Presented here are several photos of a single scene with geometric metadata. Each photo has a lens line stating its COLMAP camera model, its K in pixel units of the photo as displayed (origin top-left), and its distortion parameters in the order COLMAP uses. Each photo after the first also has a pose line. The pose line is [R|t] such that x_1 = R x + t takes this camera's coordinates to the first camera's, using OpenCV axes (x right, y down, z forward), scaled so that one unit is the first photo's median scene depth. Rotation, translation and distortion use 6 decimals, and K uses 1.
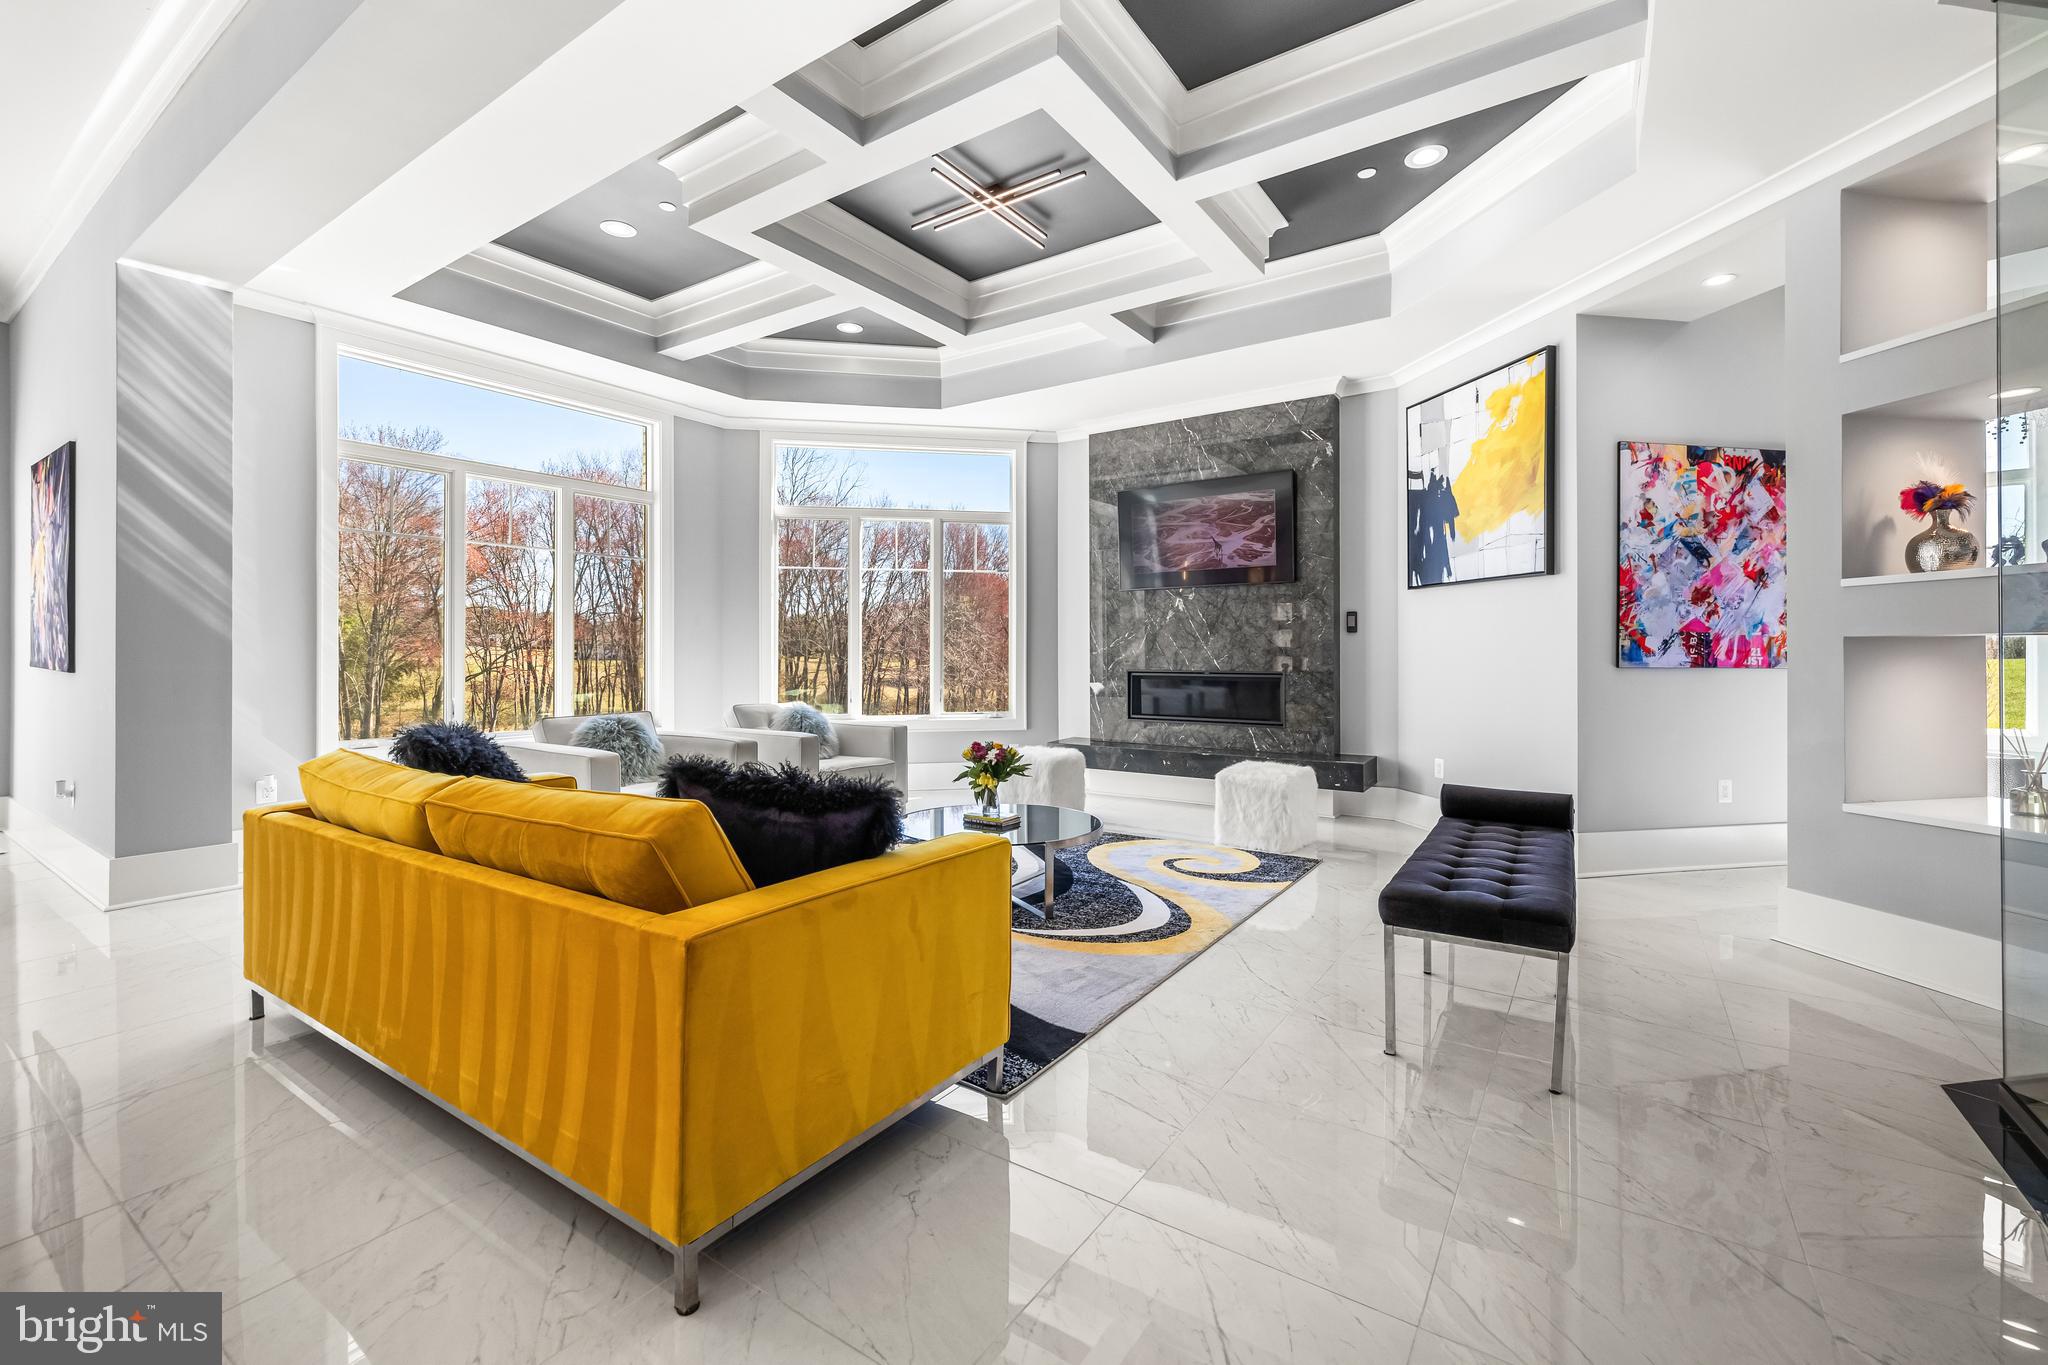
lens RADIAL K [[868.8, 0, 1021.3], [0, 868.8, 648.0], [0, 0, 1]] dist [0.001346, 0.000469]
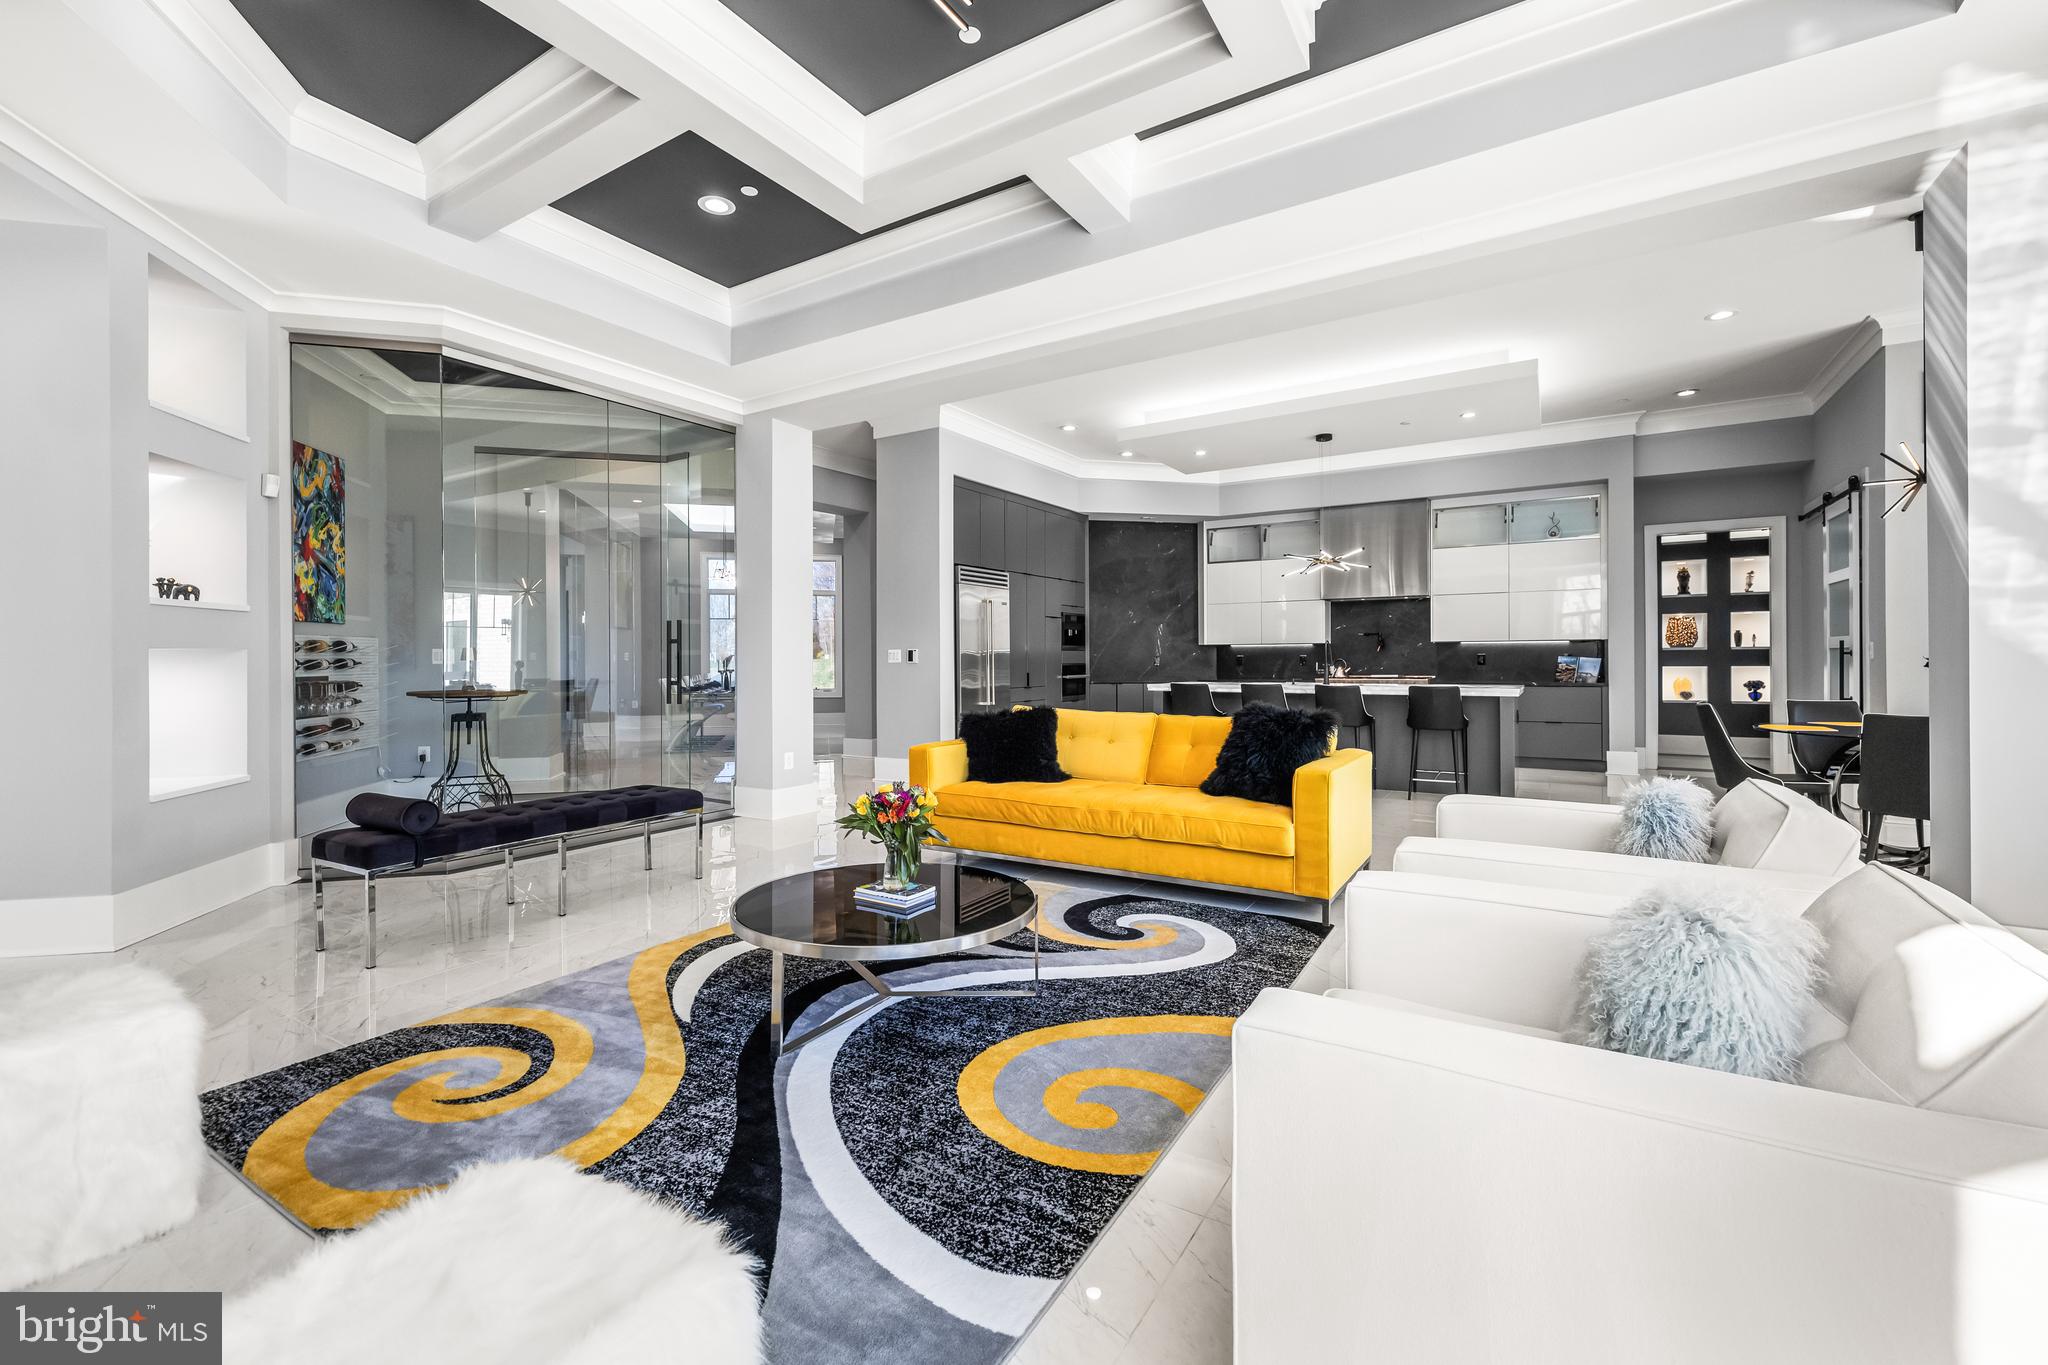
lens RADIAL K [[860.9, 0, 1017.4], [0, 860.9, 660.8], [0, 0, 1]] dist [0.001772, 0.000323]
pose [[-0.999277, 0.005751, -0.037573, -0.088297], [0.005913, 0.999974, -0.004210, 0.009367], [0.037548, -0.004429, -0.999285, 1.388933]]
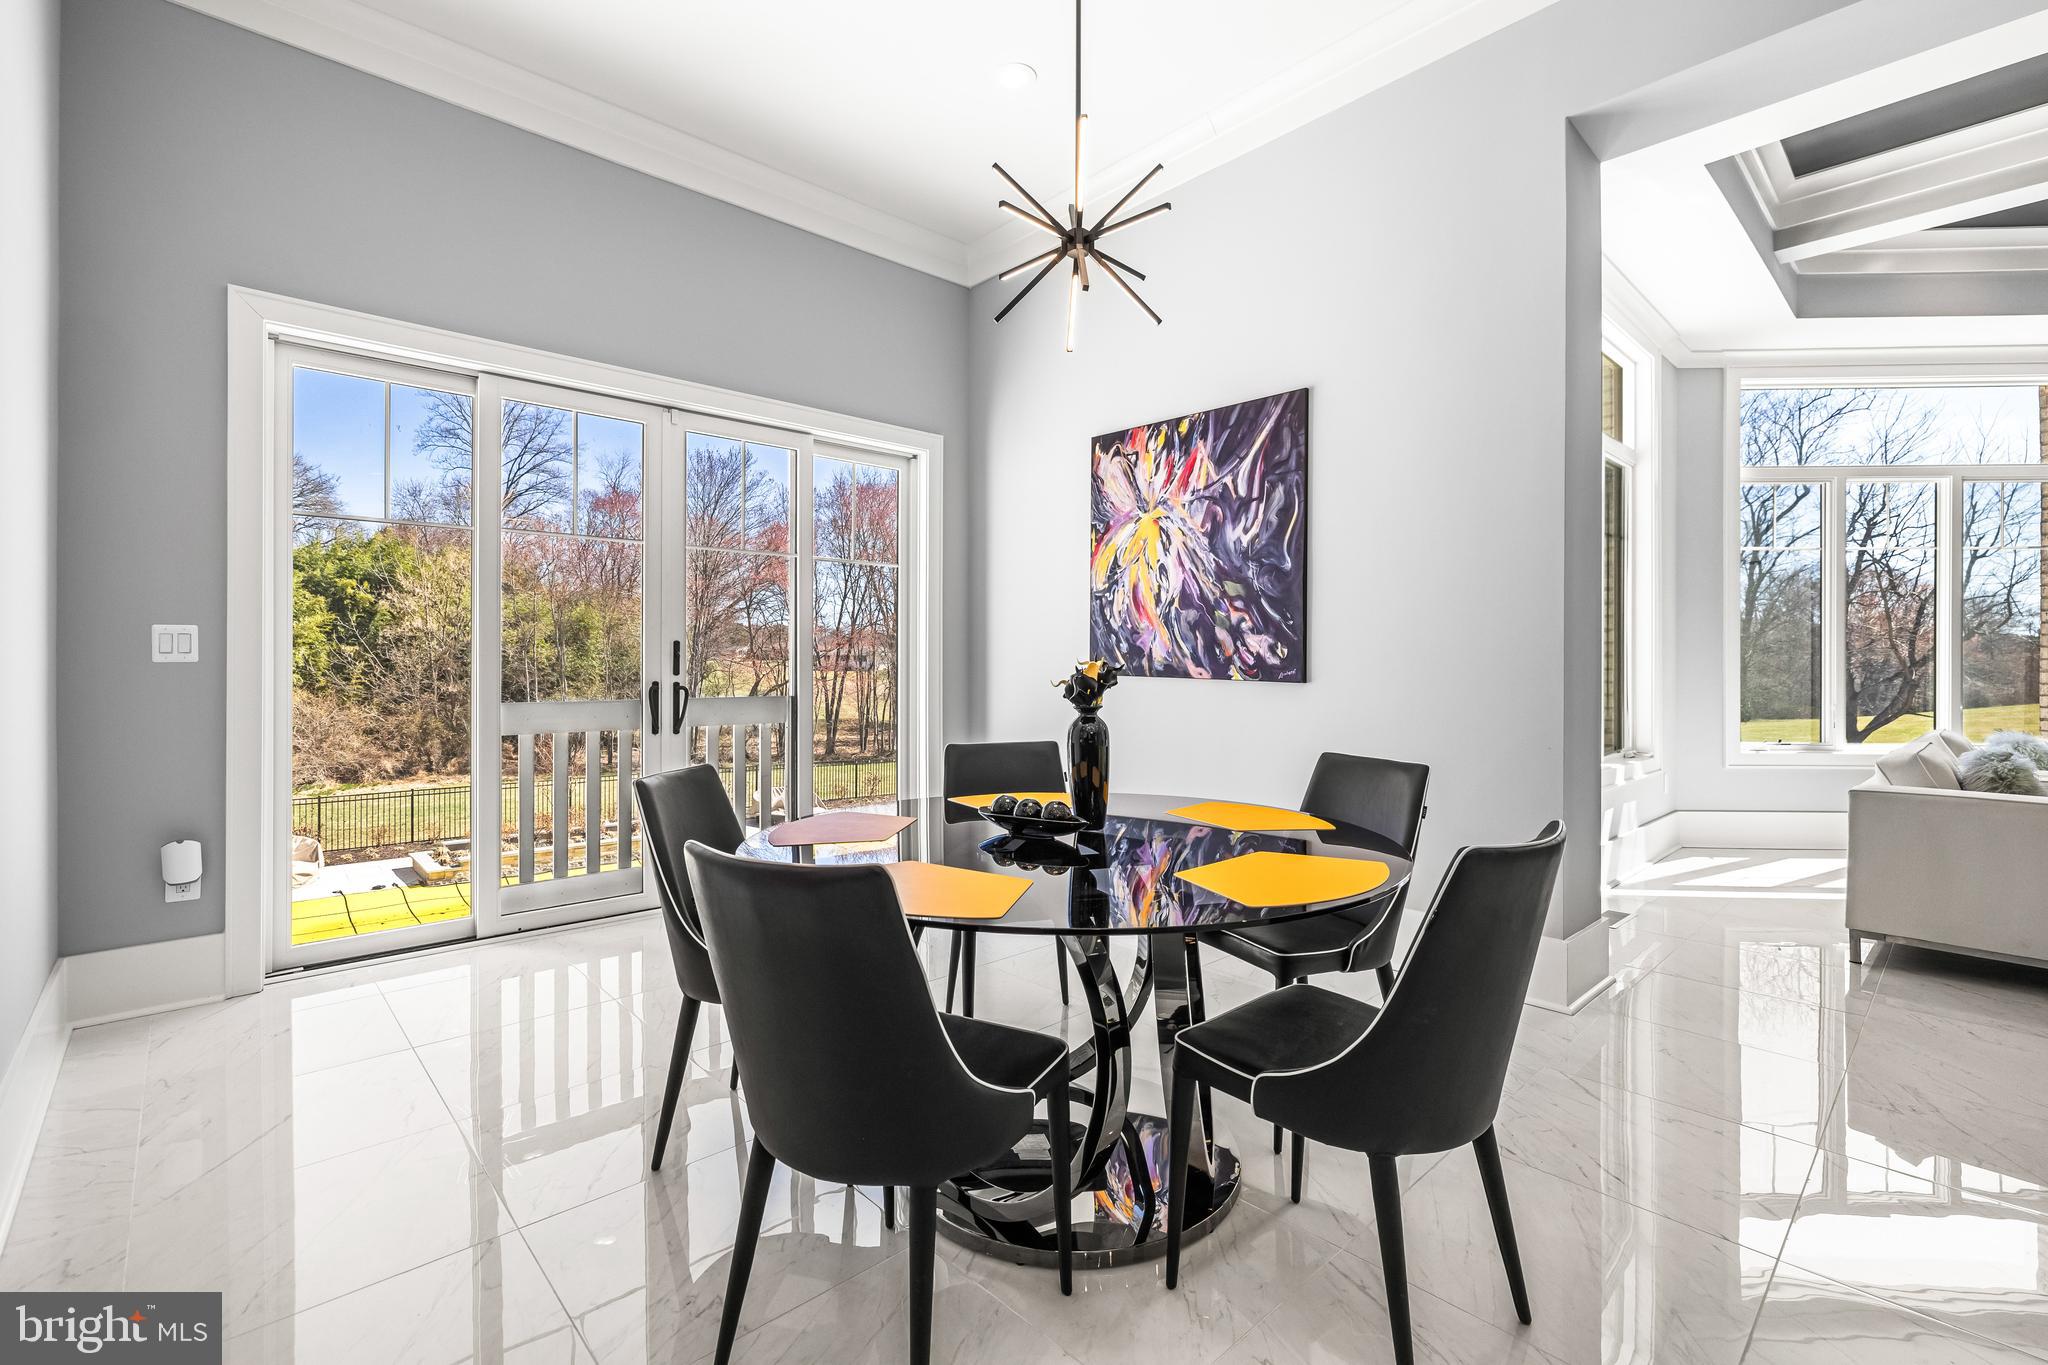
lens RADIAL K [[911.0, 0, 1016.3], [0, 911.0, 662.5], [0, 0, 1]] dist [-0.004783, 0.000356]
pose [[0.973182, 0.001315, -0.230034, -0.997850], [-0.000605, 0.999995, 0.003154, 0.006552], [0.230037, -0.002930, 0.973178, 0.121759]]
